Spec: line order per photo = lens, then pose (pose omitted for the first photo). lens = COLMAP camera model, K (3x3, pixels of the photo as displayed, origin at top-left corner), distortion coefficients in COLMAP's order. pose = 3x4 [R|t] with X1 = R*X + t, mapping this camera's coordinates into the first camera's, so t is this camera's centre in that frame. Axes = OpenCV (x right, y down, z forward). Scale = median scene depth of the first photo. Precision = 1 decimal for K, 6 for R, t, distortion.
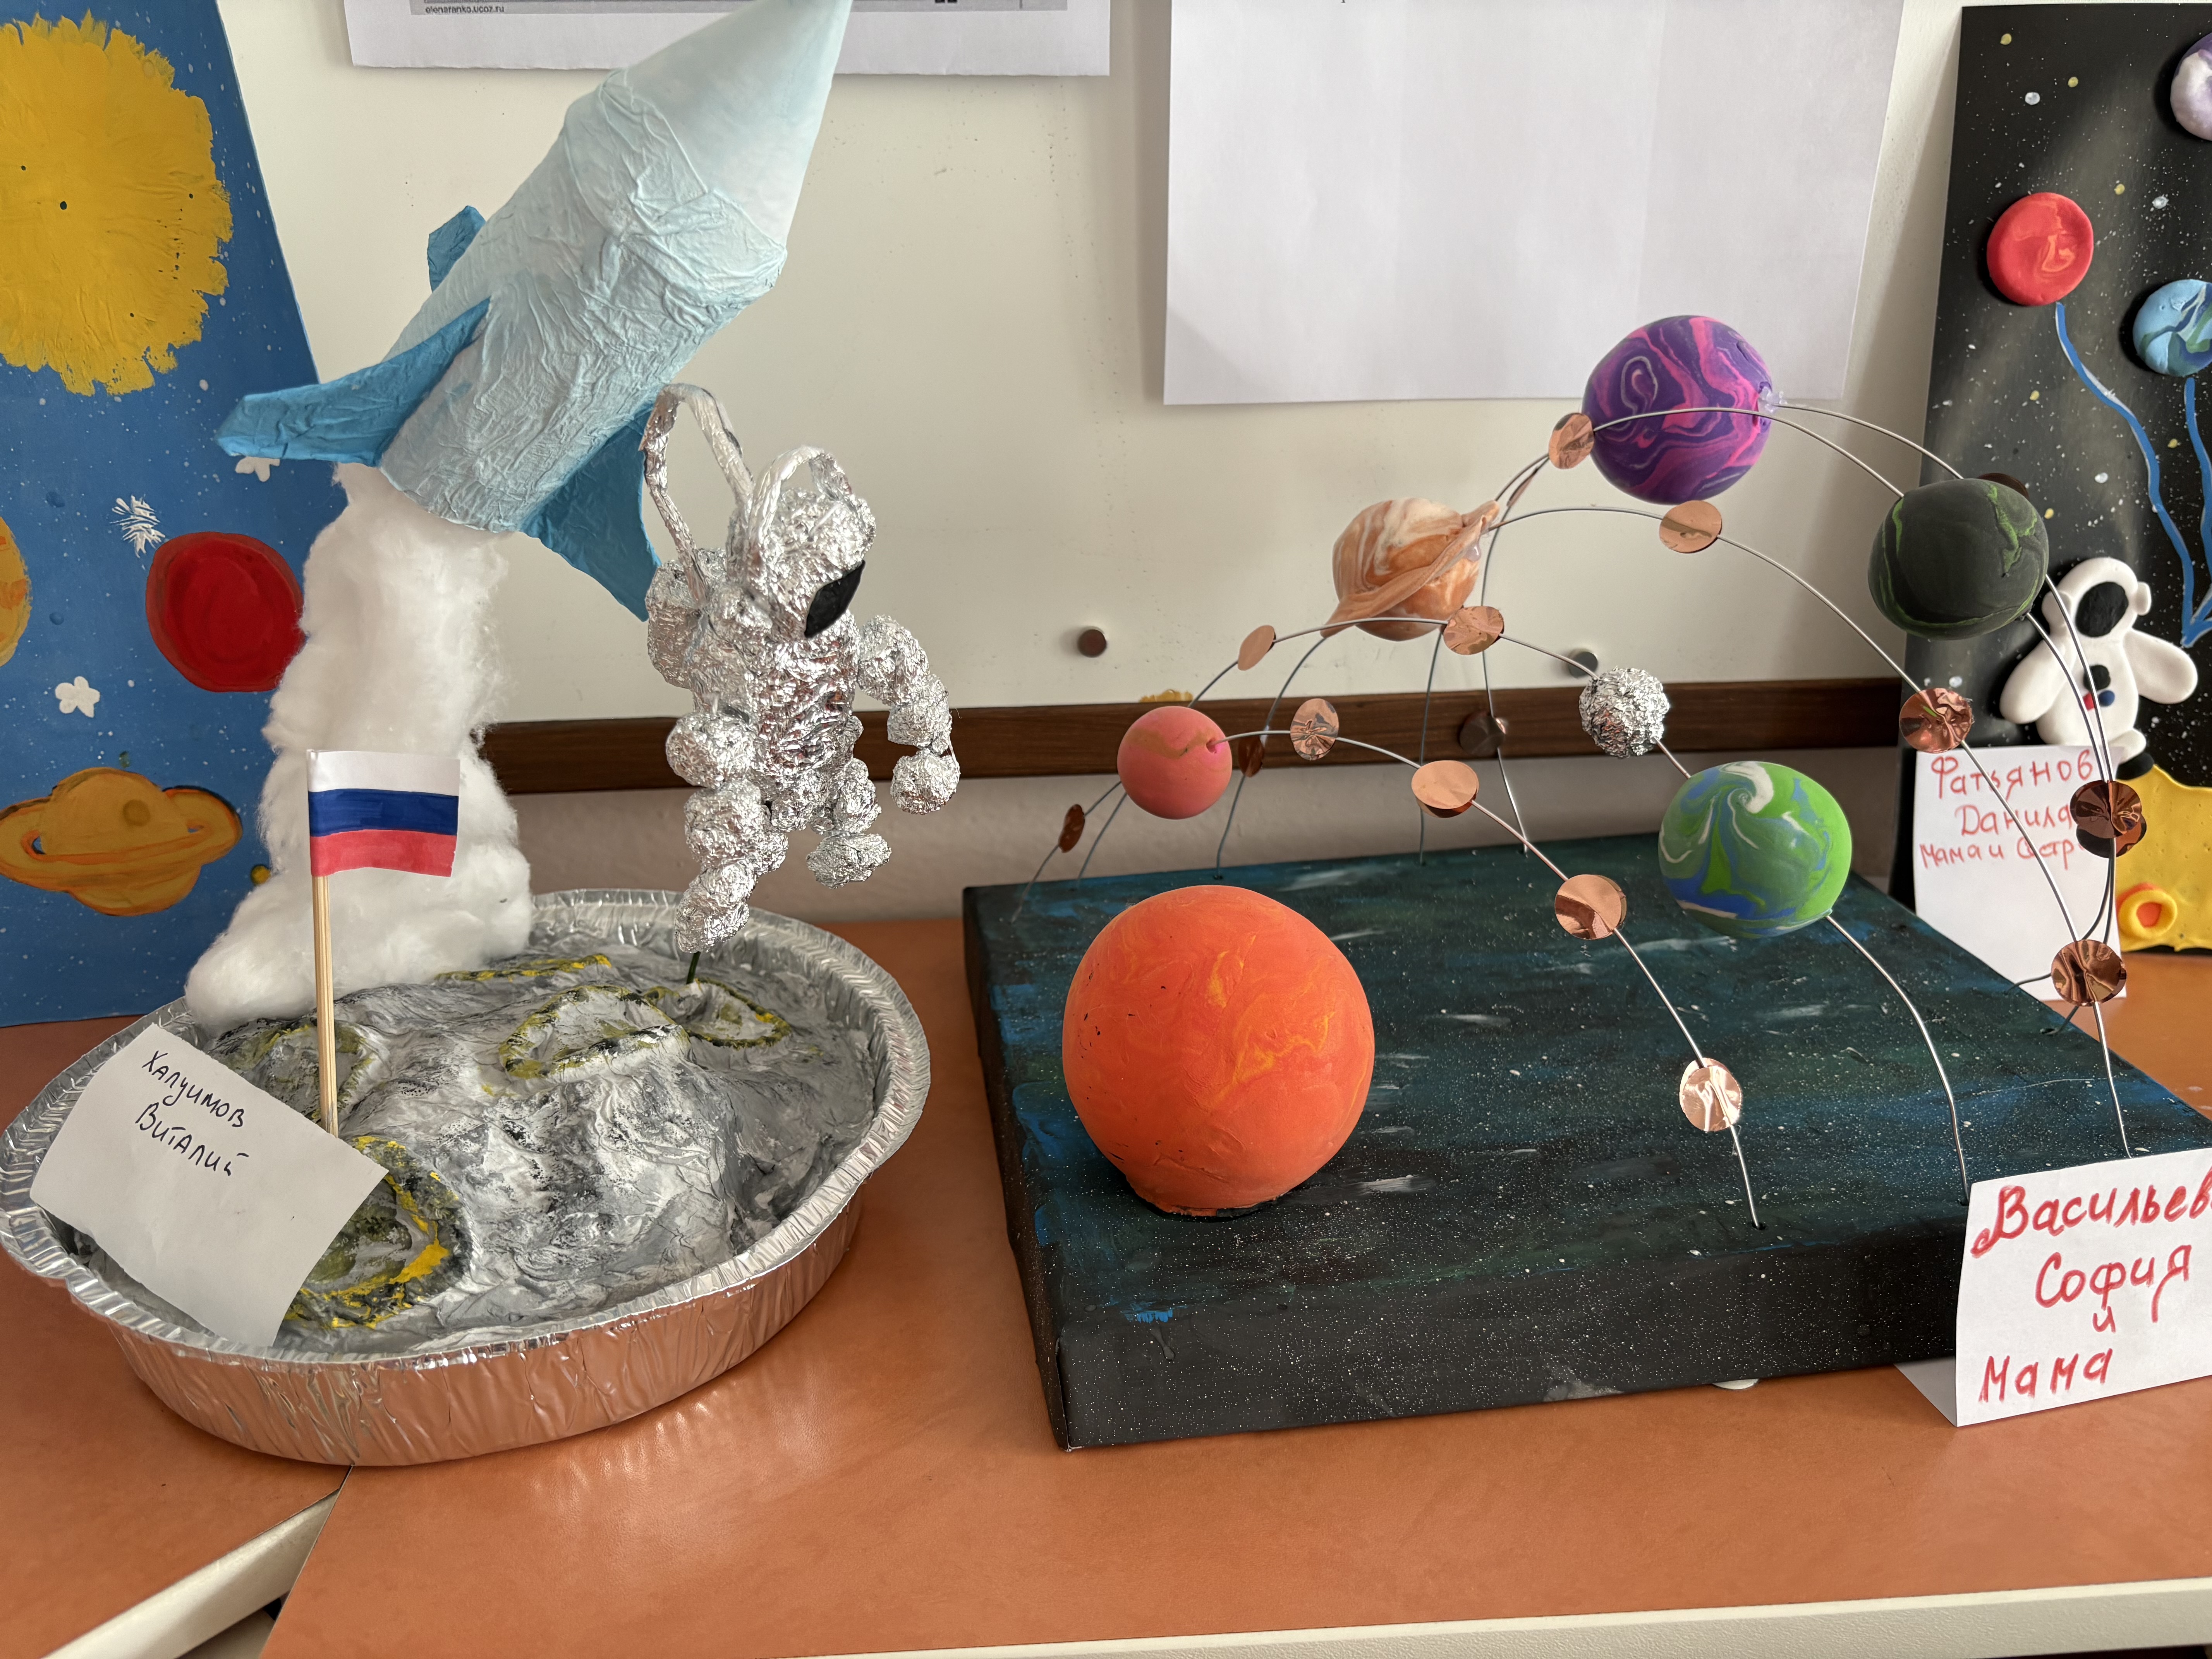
lens RADIAL K [[1659.7, 0, 1103.3], [0, 1659.7, 832.9], [0, 0, 1]] dist [0.004585, -0.001141]
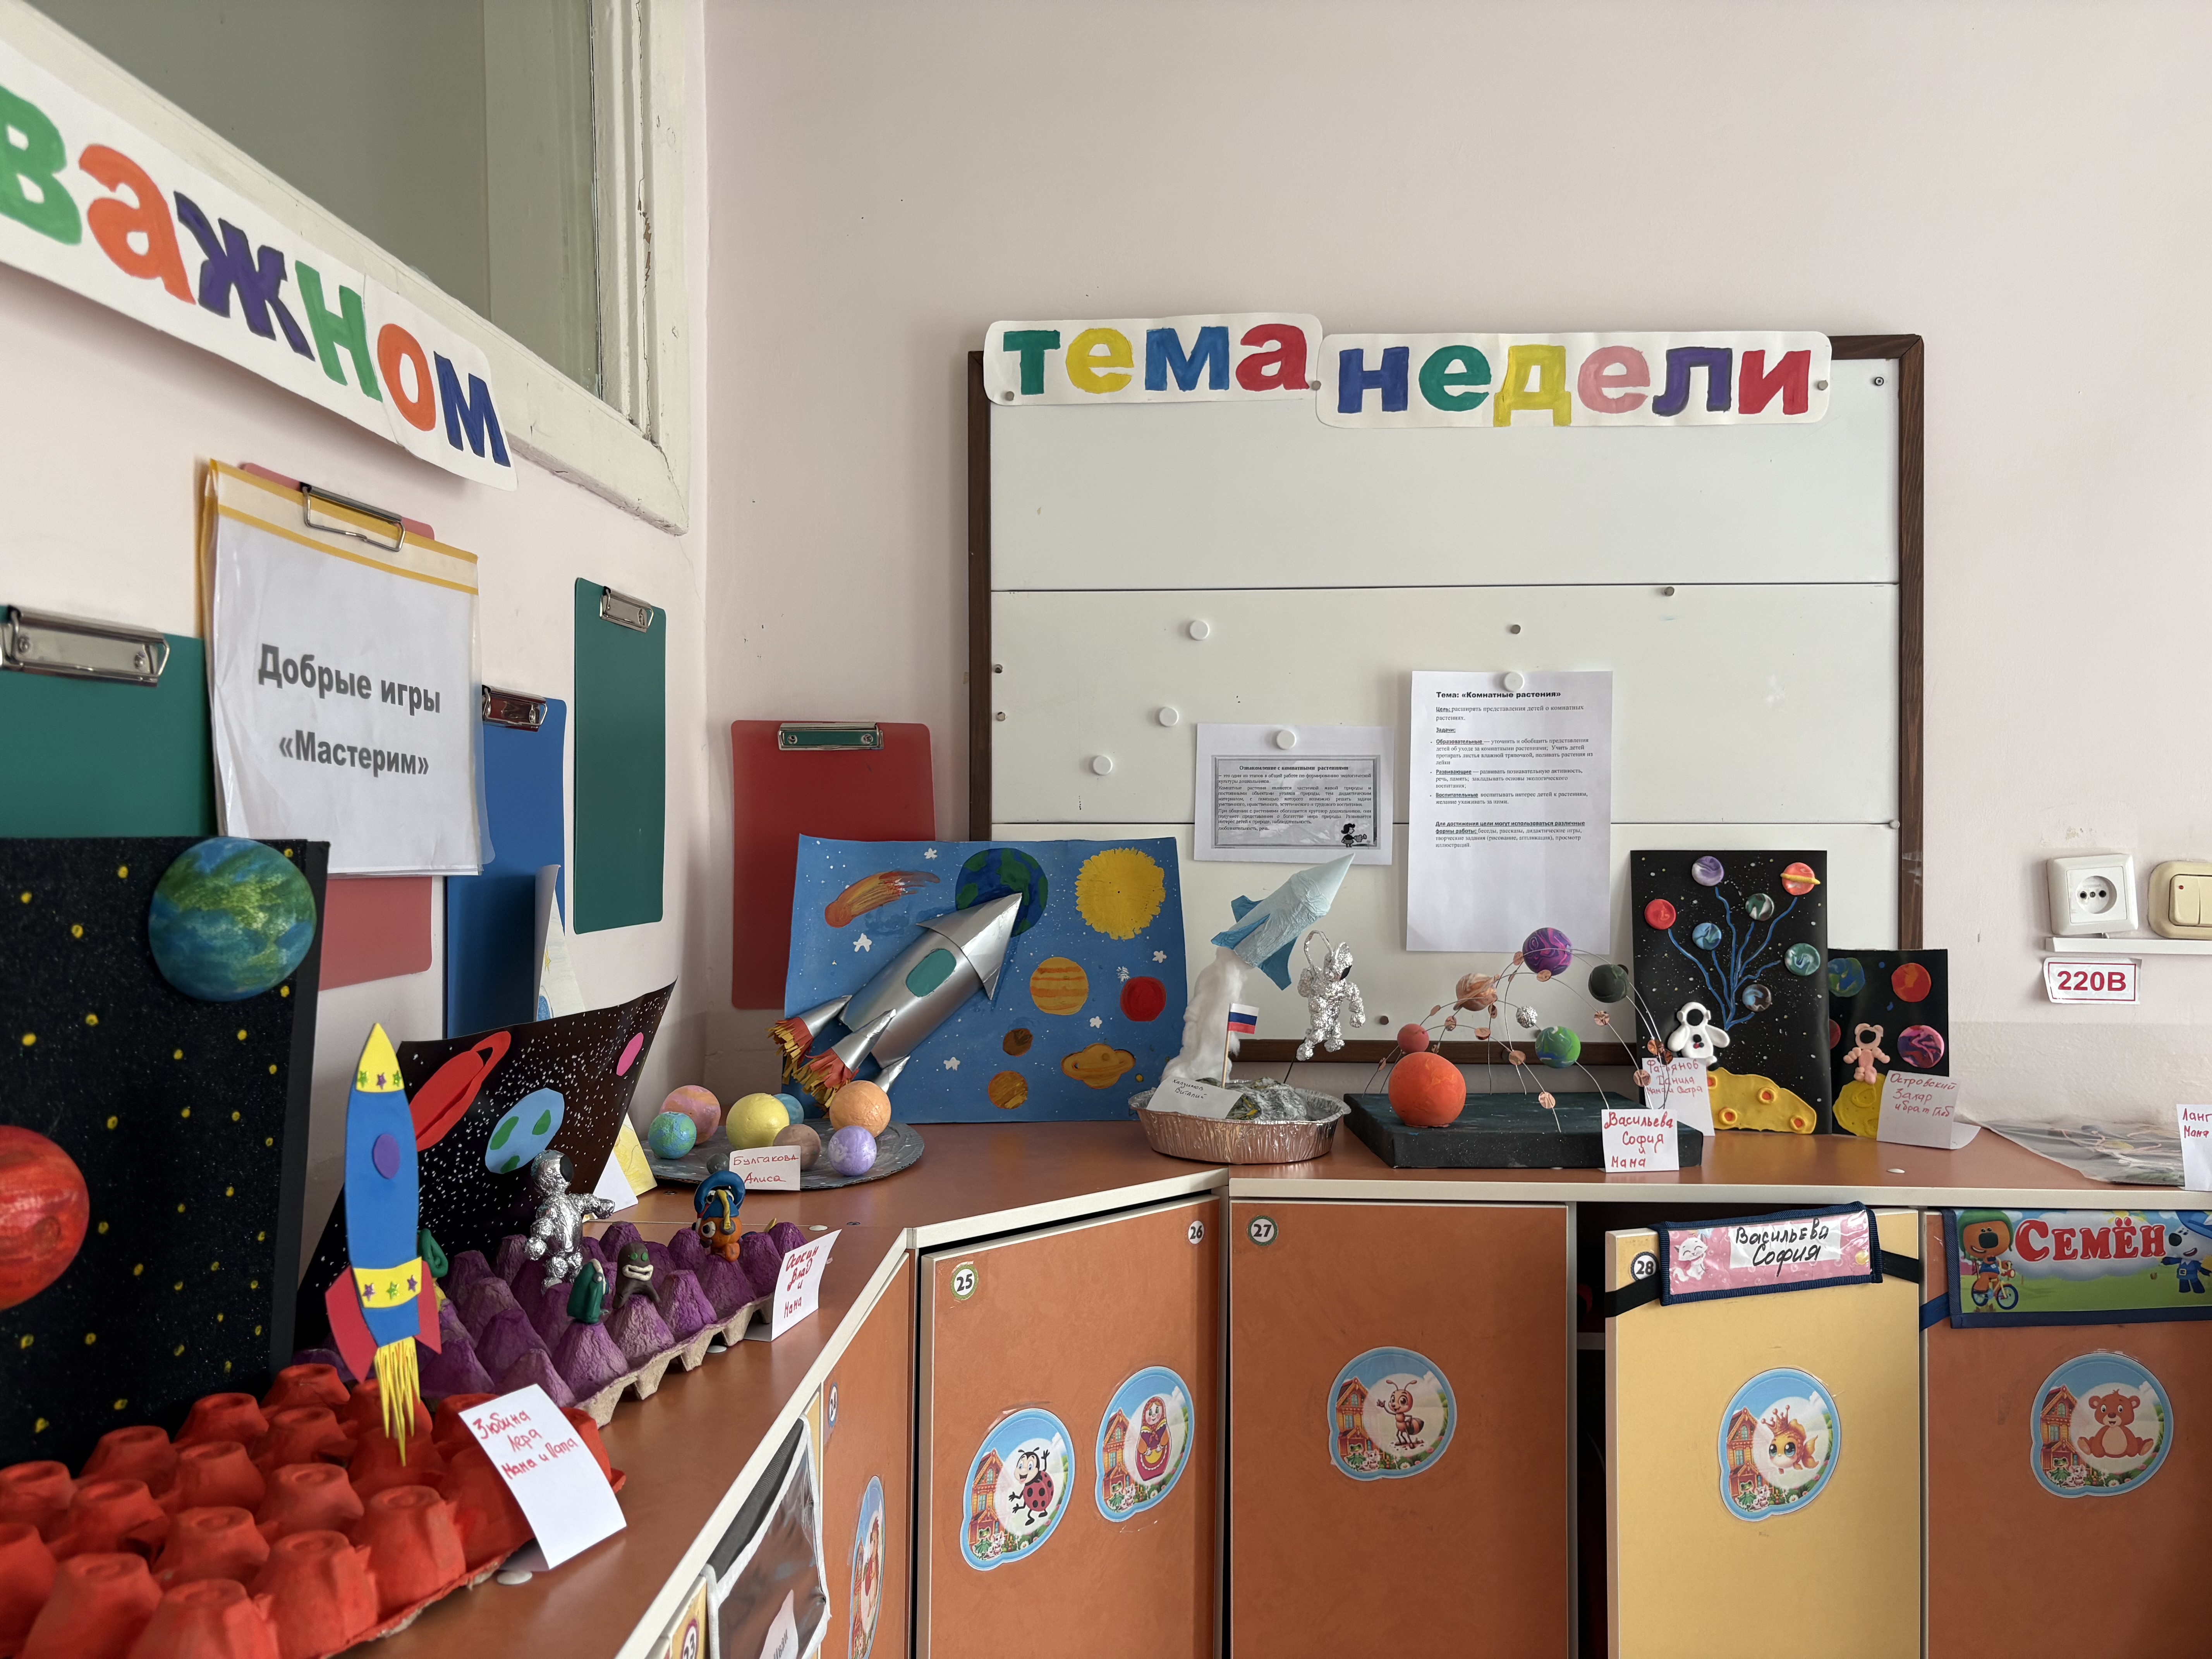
lens RADIAL K [[1659.7, 0, 1104.9], [0, 1659.7, 828.4], [0, 0, 1]] dist [0.004585, -0.001141]
pose [[0.993870, 0.014158, -0.109646, -0.237636], [-0.055271, 0.922563, -0.381868, 0.963745], [0.095749, 0.385588, 0.917690, -2.608630]]
